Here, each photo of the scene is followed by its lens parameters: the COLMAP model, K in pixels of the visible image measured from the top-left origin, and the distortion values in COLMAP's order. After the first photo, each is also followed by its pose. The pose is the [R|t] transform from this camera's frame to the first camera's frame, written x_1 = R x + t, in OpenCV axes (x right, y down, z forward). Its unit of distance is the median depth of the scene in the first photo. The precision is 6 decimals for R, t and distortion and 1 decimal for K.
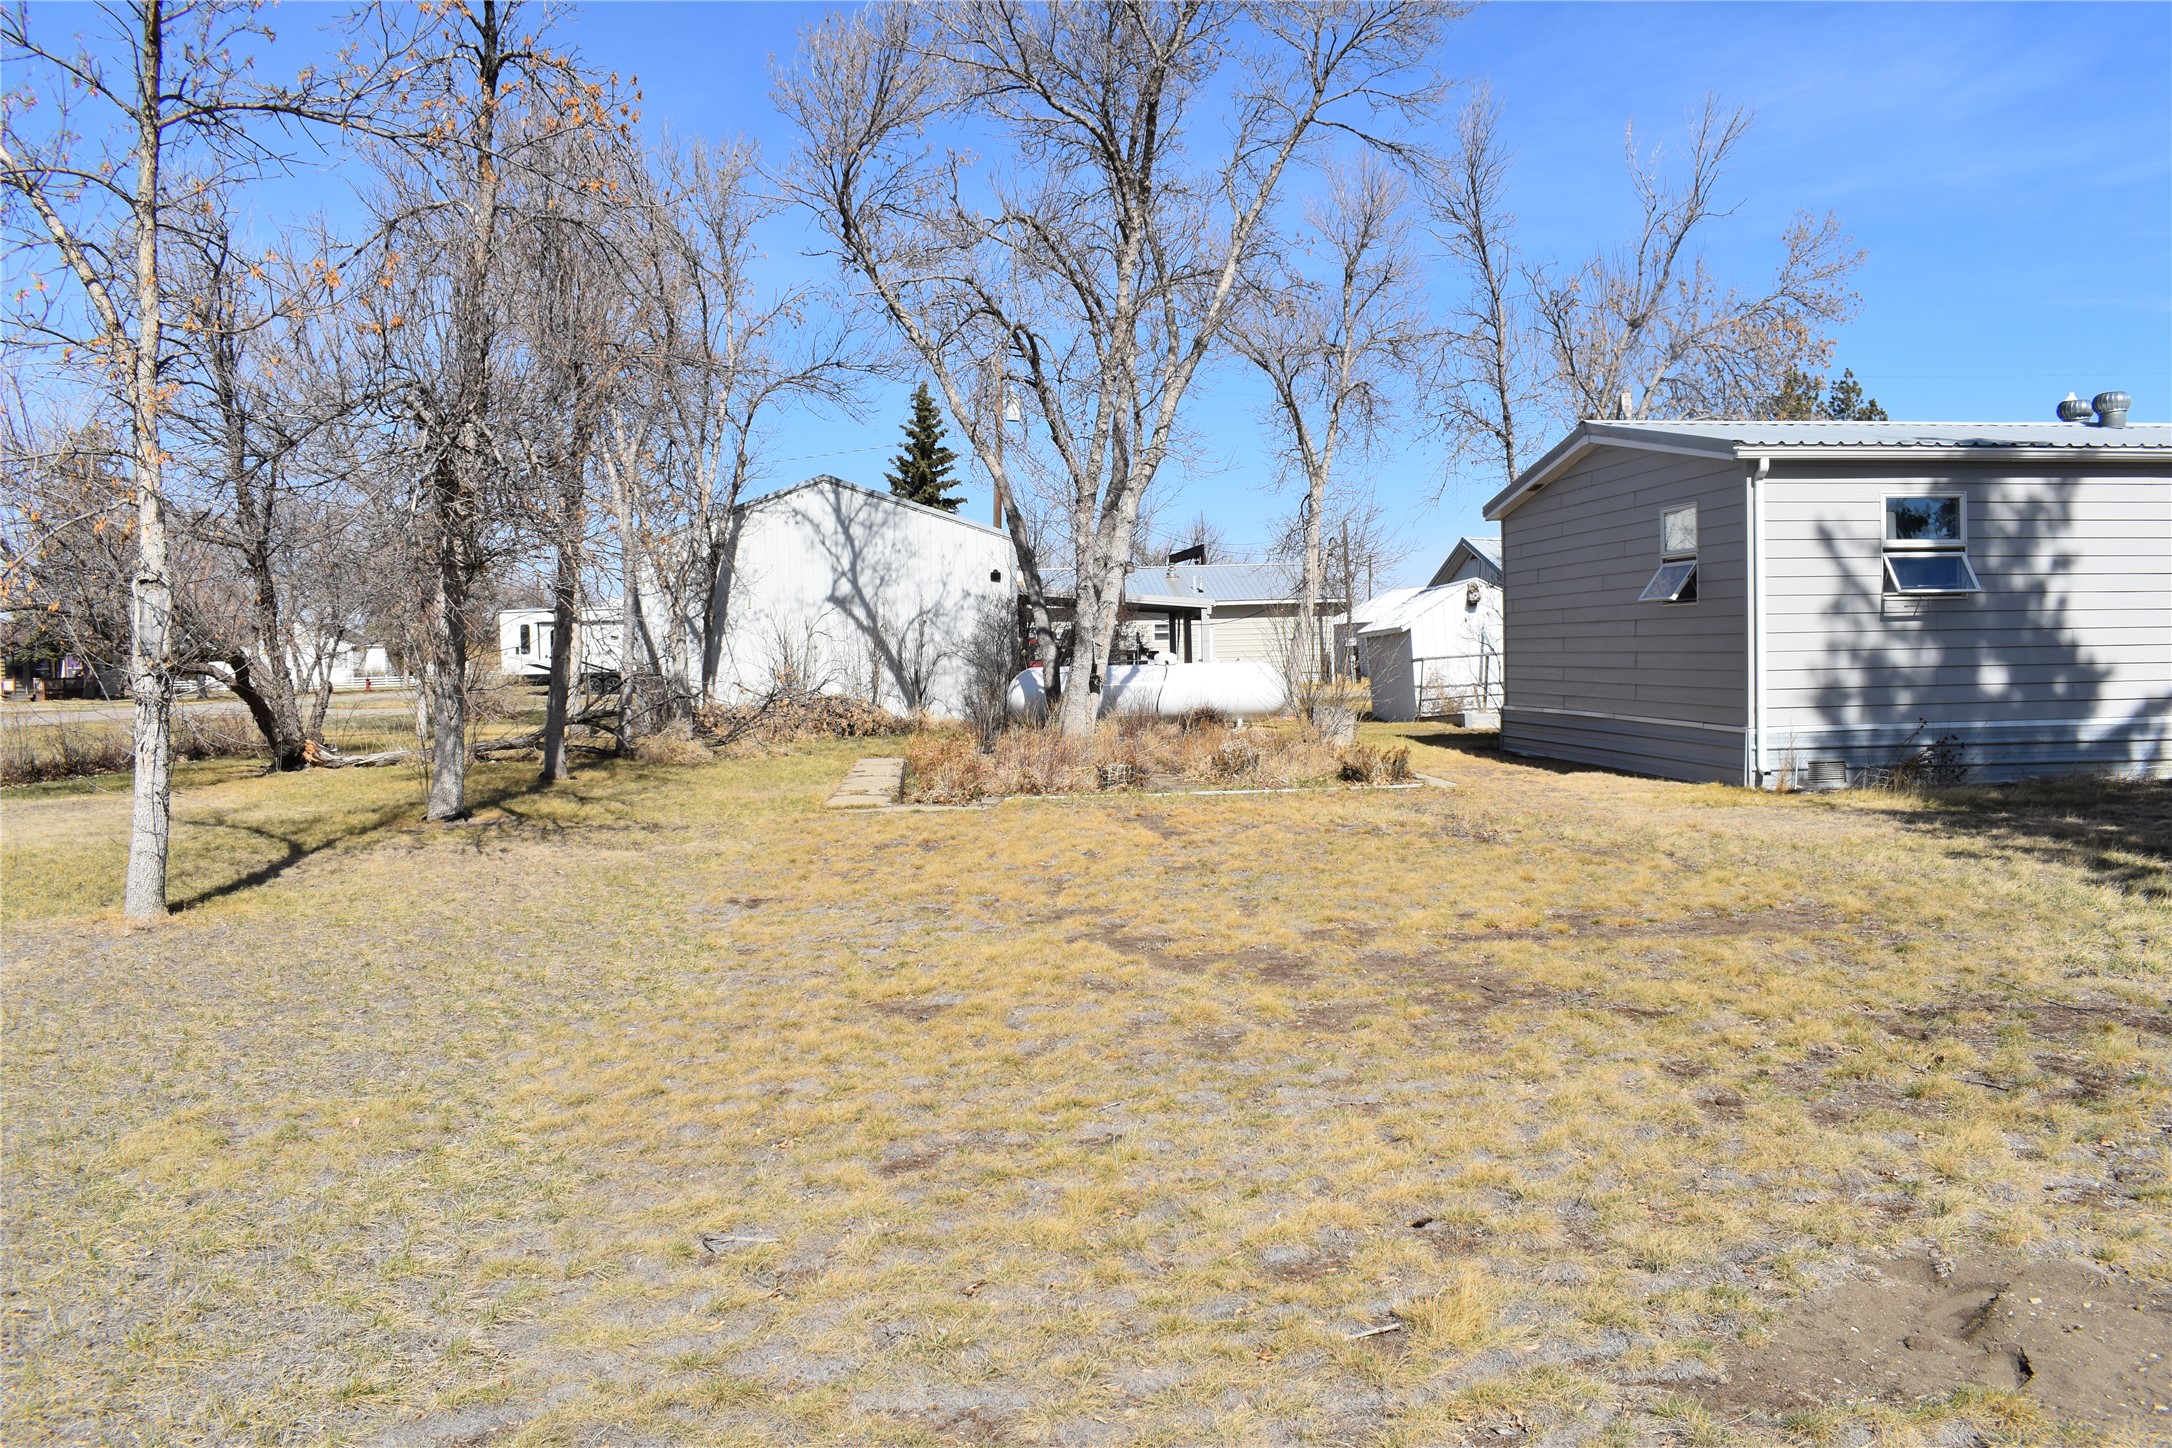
lens RADIAL K [[1691.5, 0, 1086.0], [0, 1691.5, 724.0], [0, 0, 1]] dist [-0.094758, 0.005714]
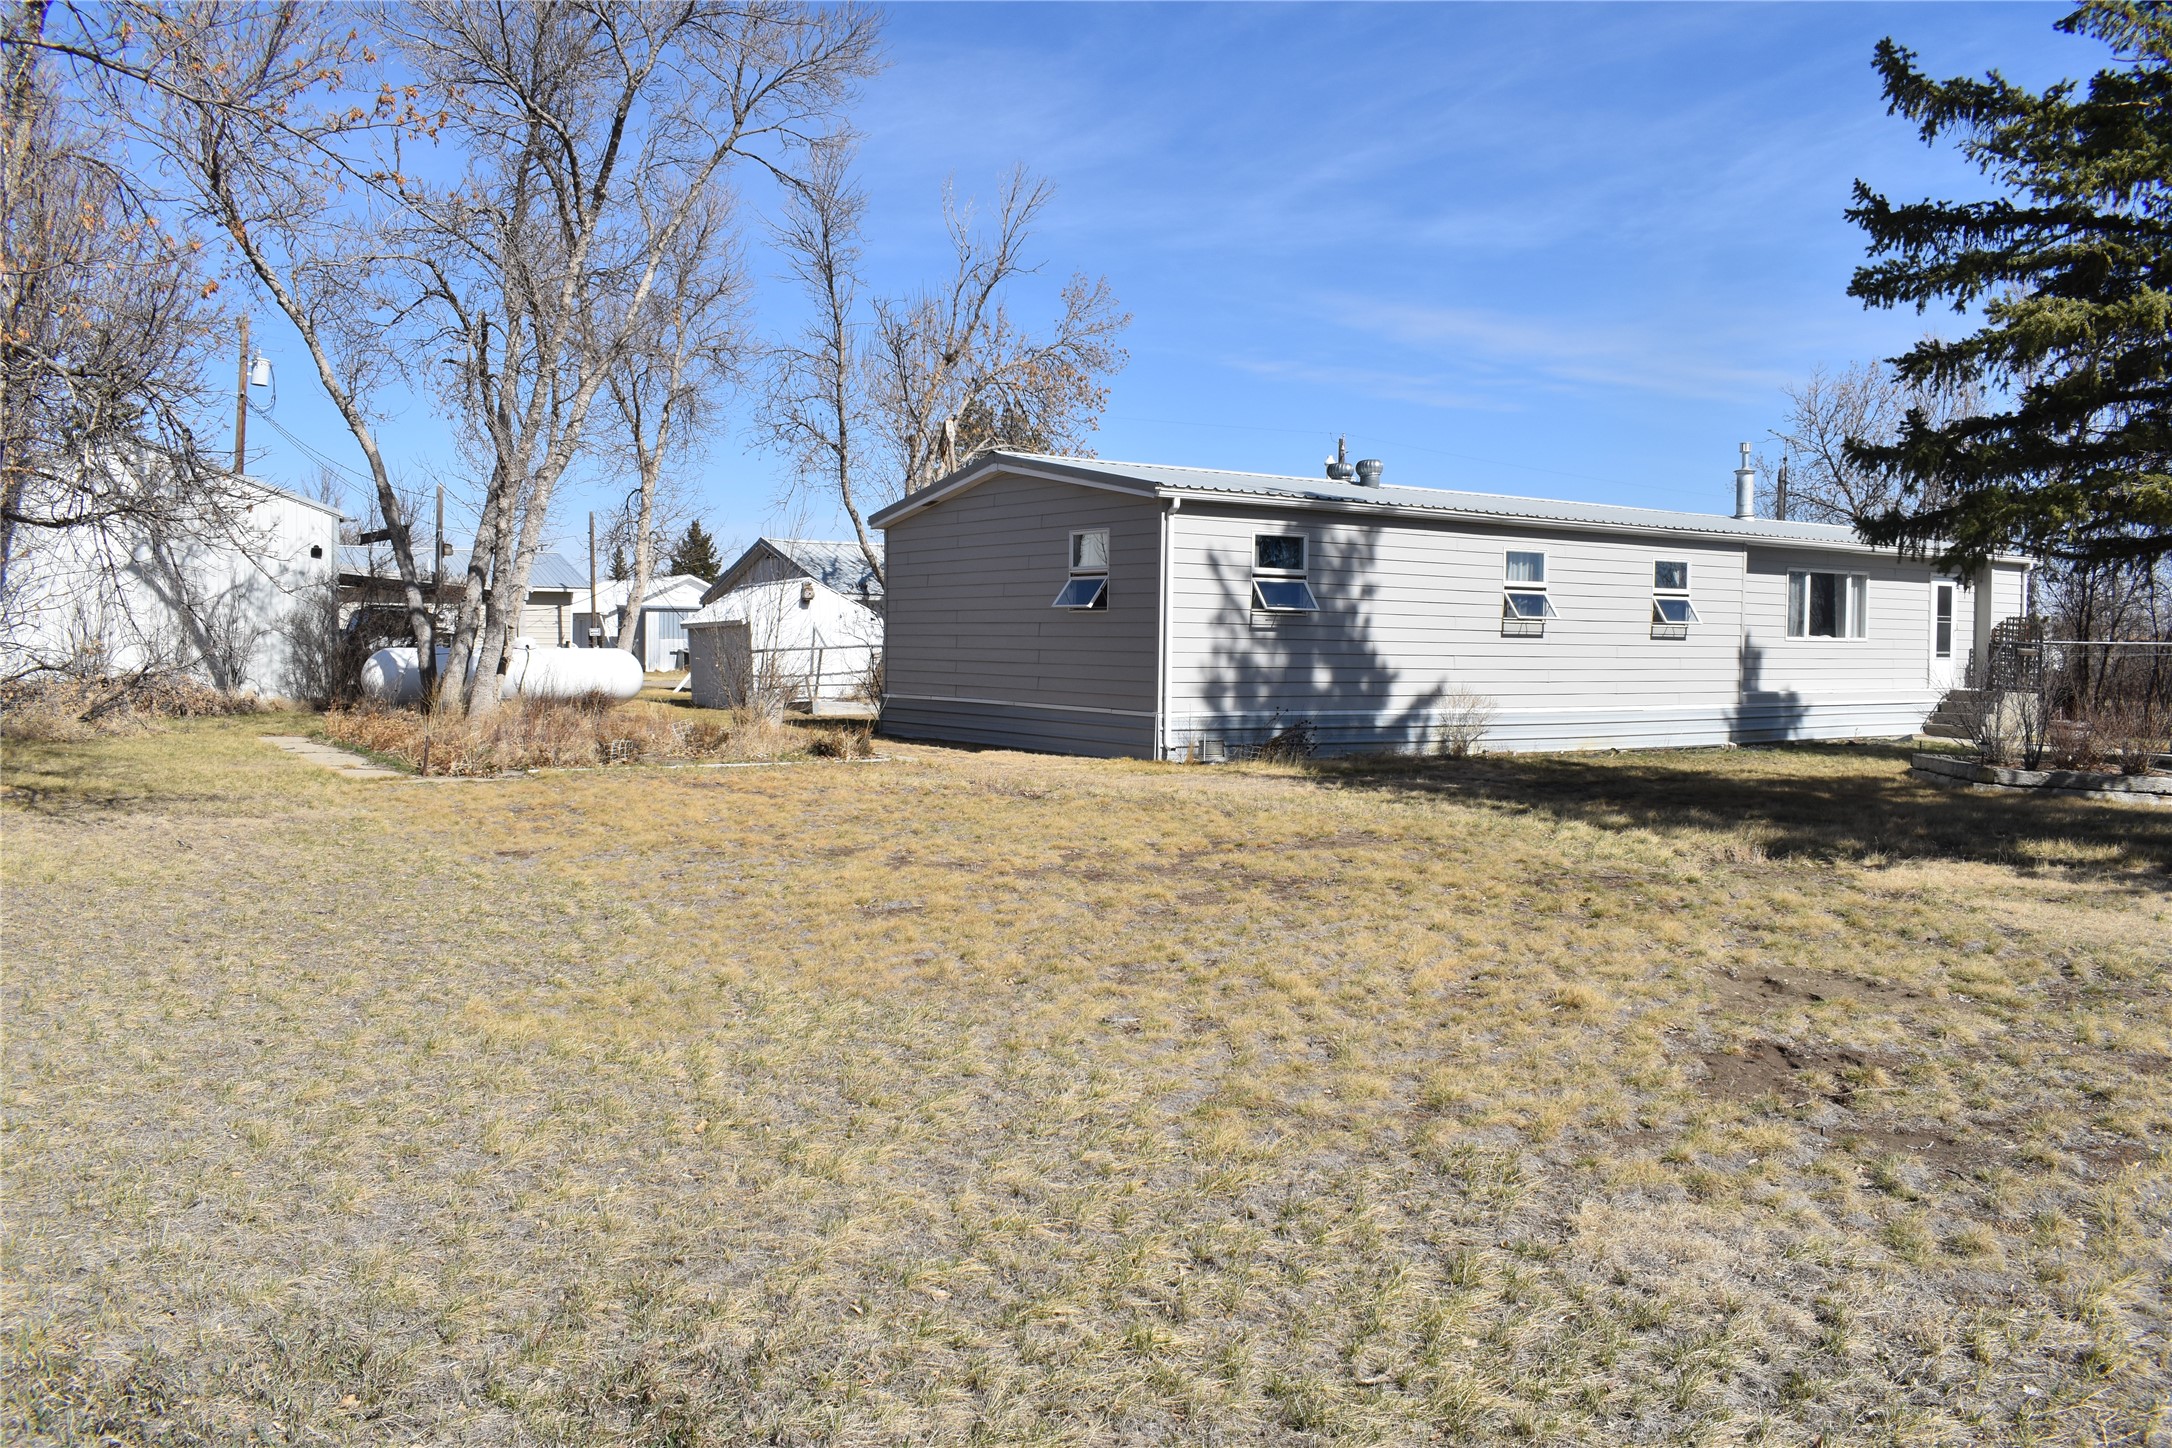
lens RADIAL K [[1691.5, 0, 1086.0], [0, 1691.5, 724.0], [0, 0, 1]] dist [-0.094758, 0.005714]
pose [[0.876778, 0.010610, 0.480778, -0.253837], [-0.012038, 0.999928, -0.000115, 0.011276], [-0.480744, -0.005686, 0.876843, -0.083005]]
